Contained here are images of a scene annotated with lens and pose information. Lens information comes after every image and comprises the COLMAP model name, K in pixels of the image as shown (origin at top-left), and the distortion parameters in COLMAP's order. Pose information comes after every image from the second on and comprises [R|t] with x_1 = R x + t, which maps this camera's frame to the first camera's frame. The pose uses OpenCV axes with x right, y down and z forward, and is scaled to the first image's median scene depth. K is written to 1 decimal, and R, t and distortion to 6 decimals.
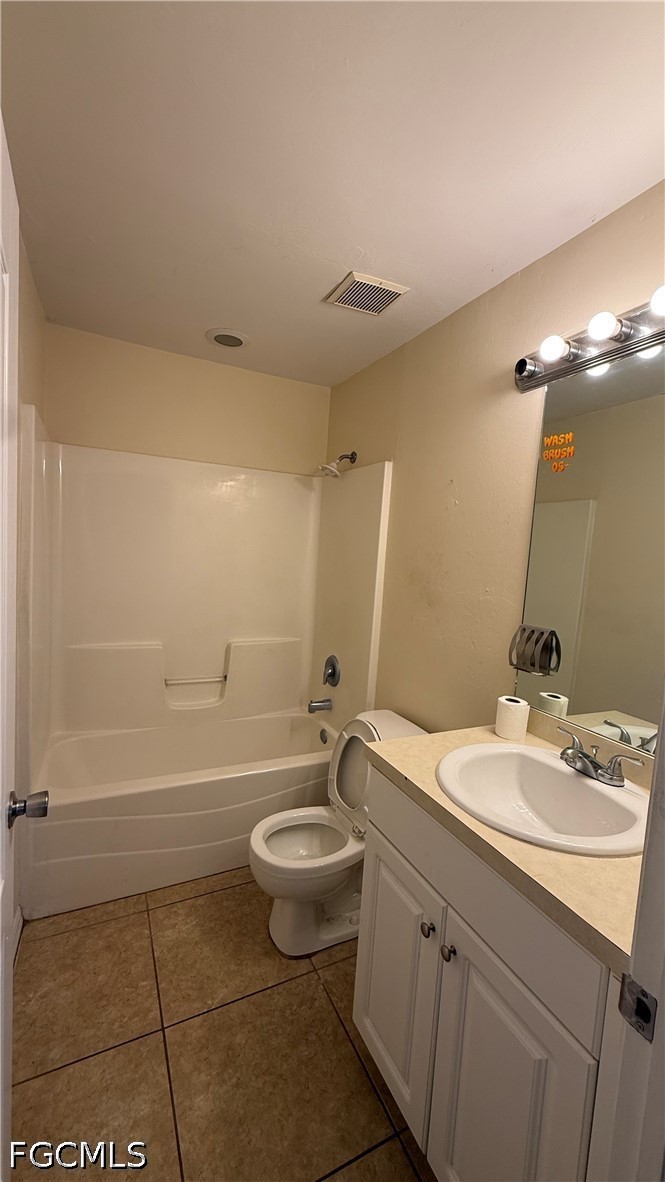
lens RADIAL K [[471.8, 0, 333.6], [0, 471.8, 588.6], [0, 0, 1]] dist [-0.001492, 0.000770]
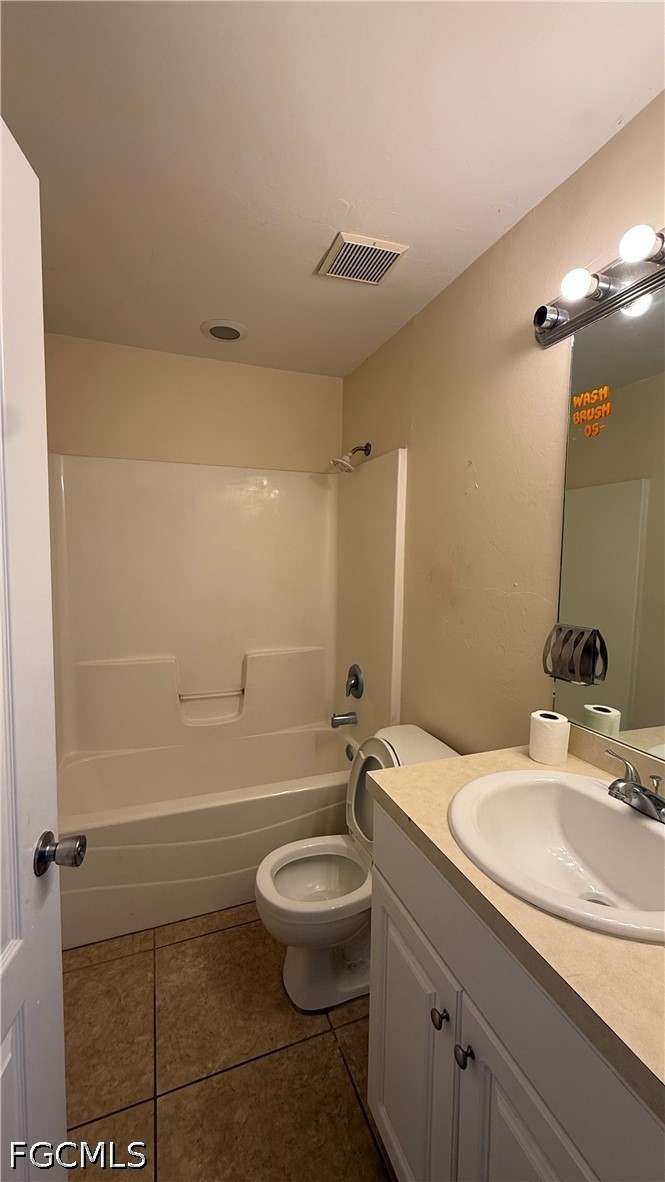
lens RADIAL K [[471.8, 0, 333.6], [0, 471.8, 588.6], [0, 0, 1]] dist [-0.001492, 0.000770]
pose [[0.994456, -0.044022, -0.095493, 0.086911], [0.042715, 0.998964, -0.015687, 0.010494], [0.096085, 0.011521, 0.995306, 0.130600]]
